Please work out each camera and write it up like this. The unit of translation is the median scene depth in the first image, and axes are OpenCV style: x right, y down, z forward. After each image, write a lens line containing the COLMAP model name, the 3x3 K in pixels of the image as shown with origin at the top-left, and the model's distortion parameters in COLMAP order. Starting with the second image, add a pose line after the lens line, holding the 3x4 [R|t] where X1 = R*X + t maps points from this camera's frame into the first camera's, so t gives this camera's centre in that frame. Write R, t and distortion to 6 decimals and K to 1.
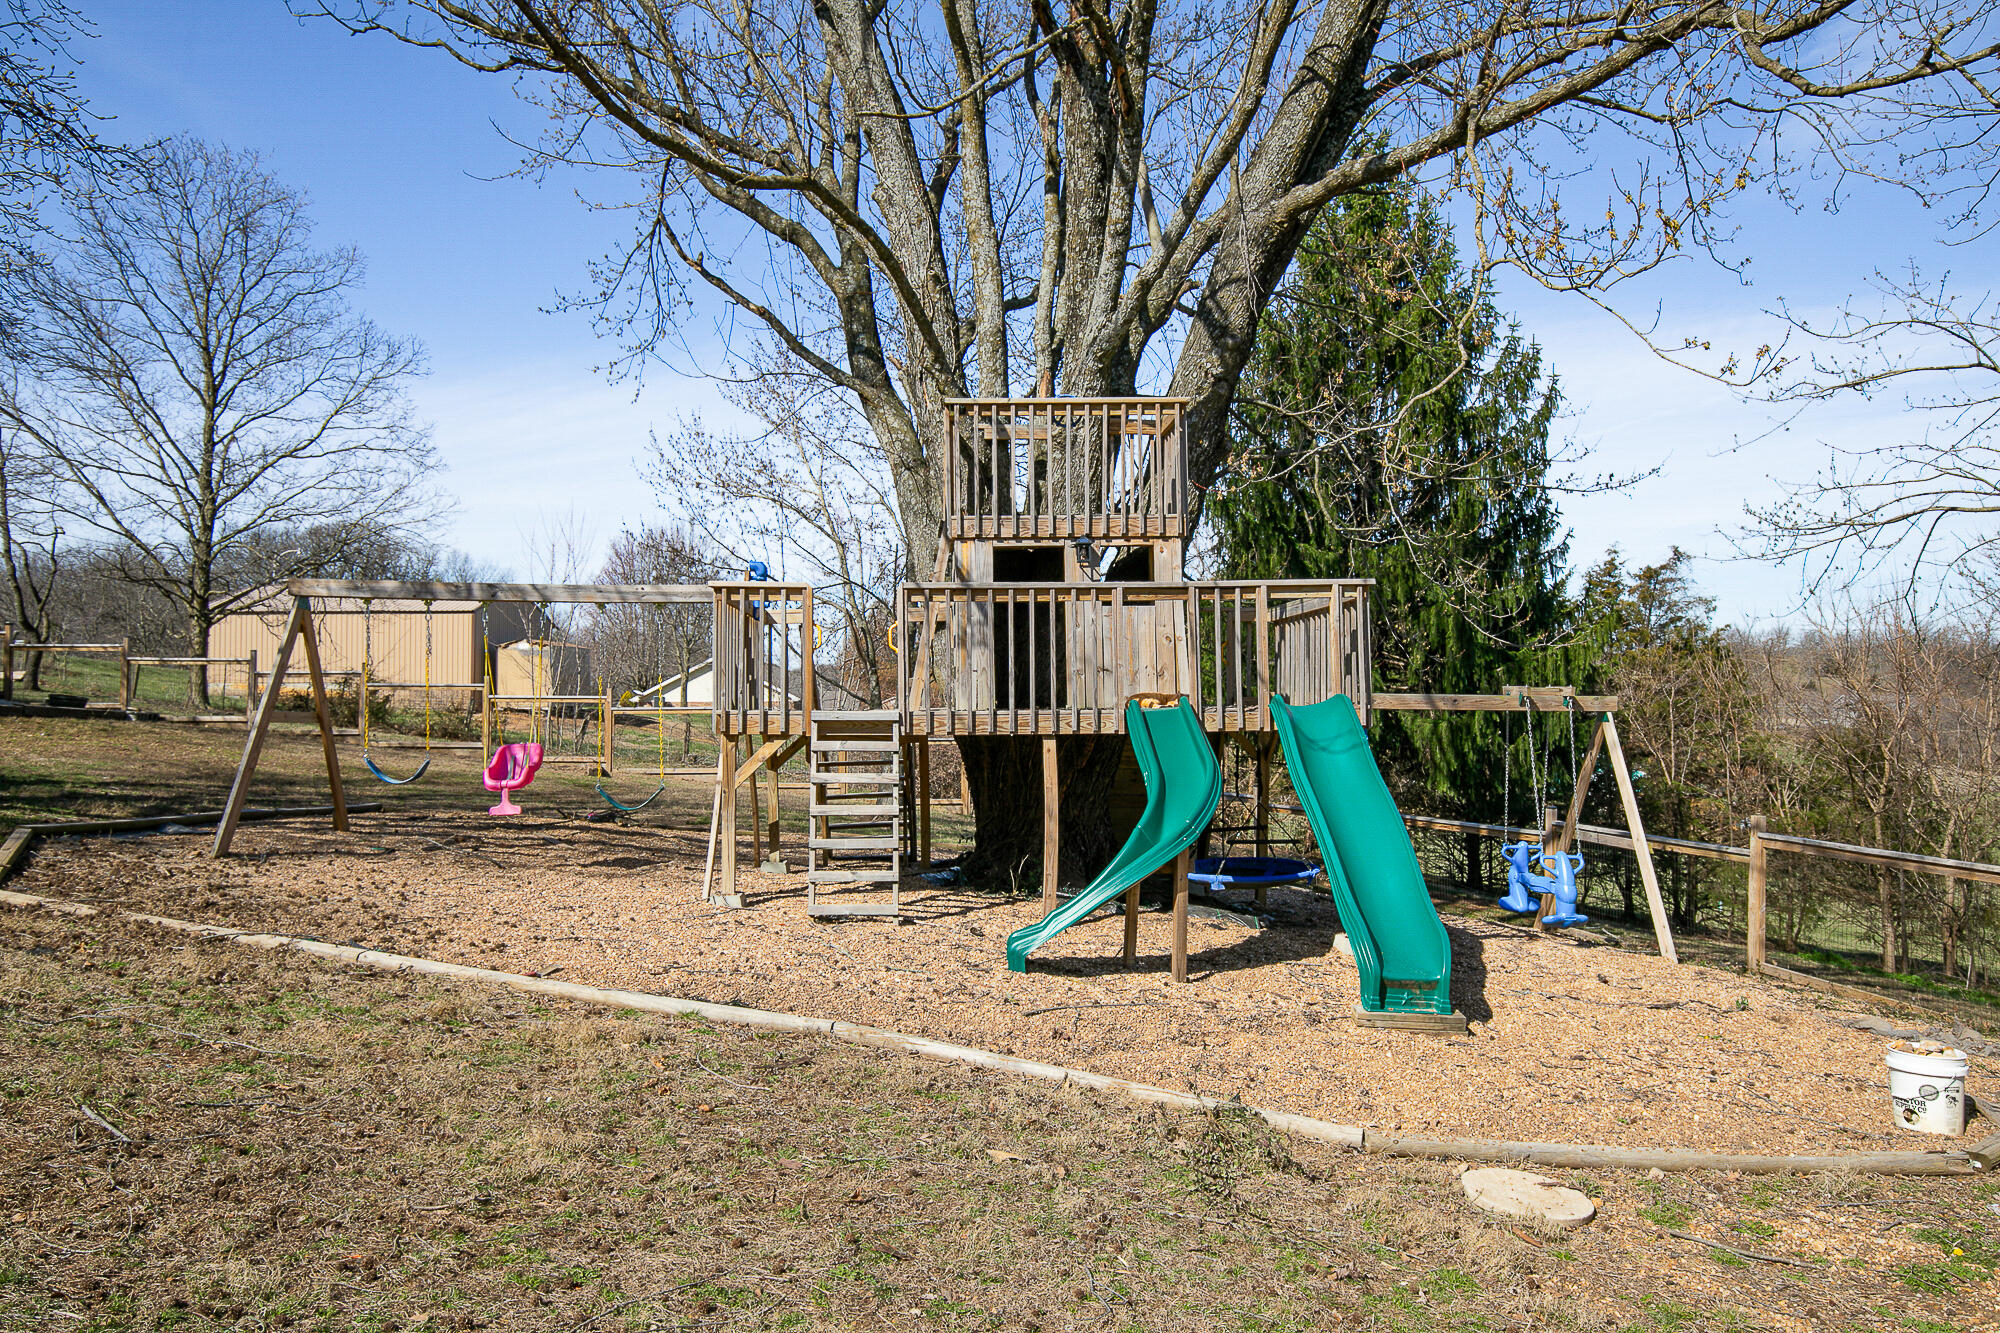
lens RADIAL K [[1317.7, 0, 1000.0], [0, 1317.7, 666.5], [0, 0, 1]] dist [0.004304, 0.000839]
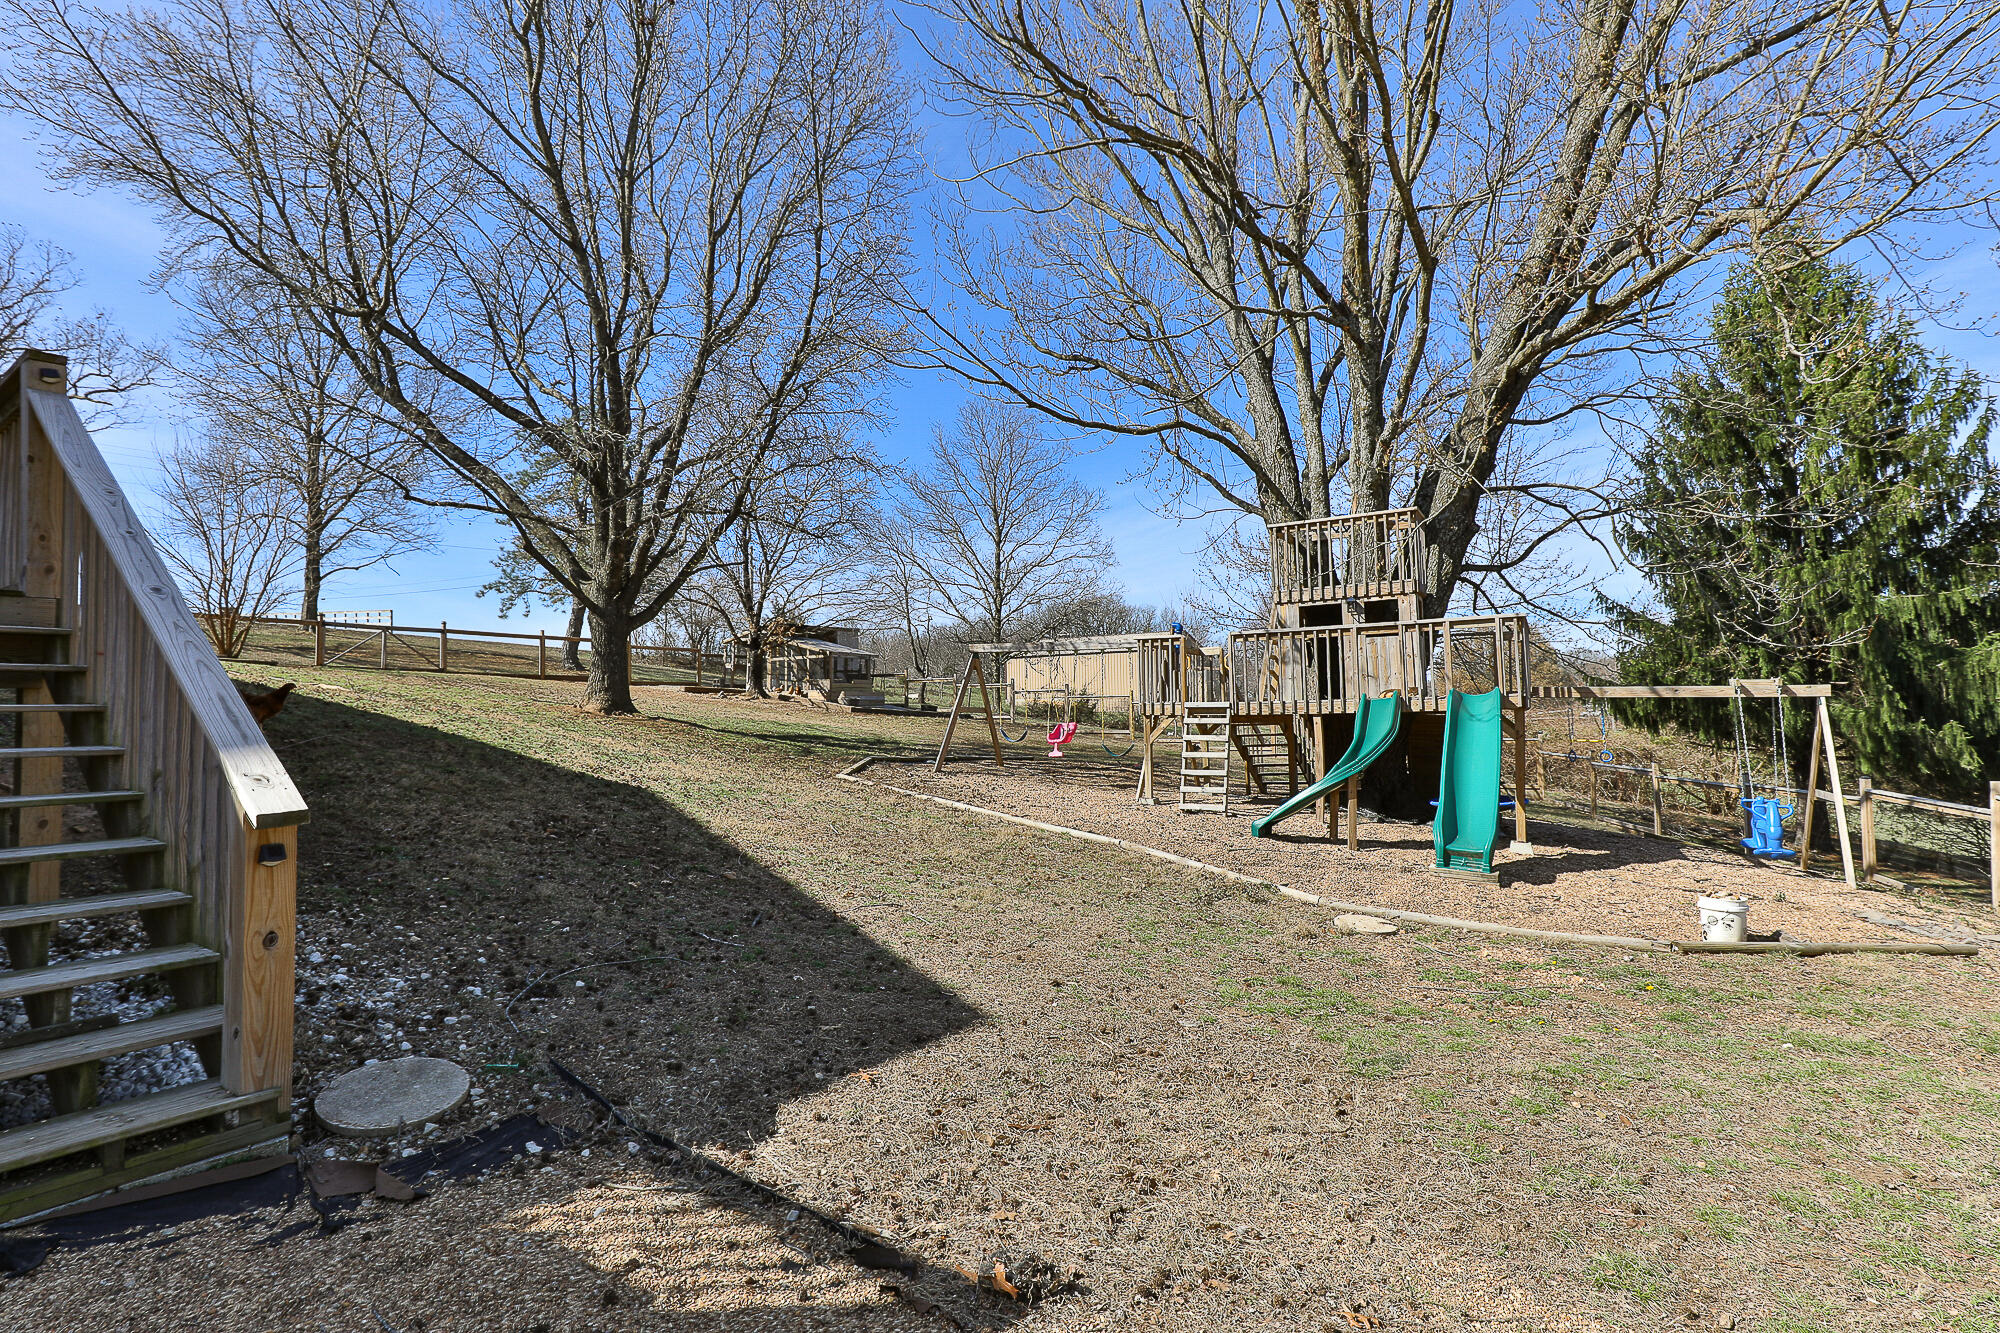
lens RADIAL K [[937.5, 0, 1000.0], [0, 937.5, 666.5], [0, 0, 1]] dist [-0.000935, -0.000152]
pose [[0.841115, -0.034629, -0.539747, 0.165861], [0.025072, 0.999372, -0.025047, 0.004333], [0.540275, 0.007535, 0.841455, -0.125857]]
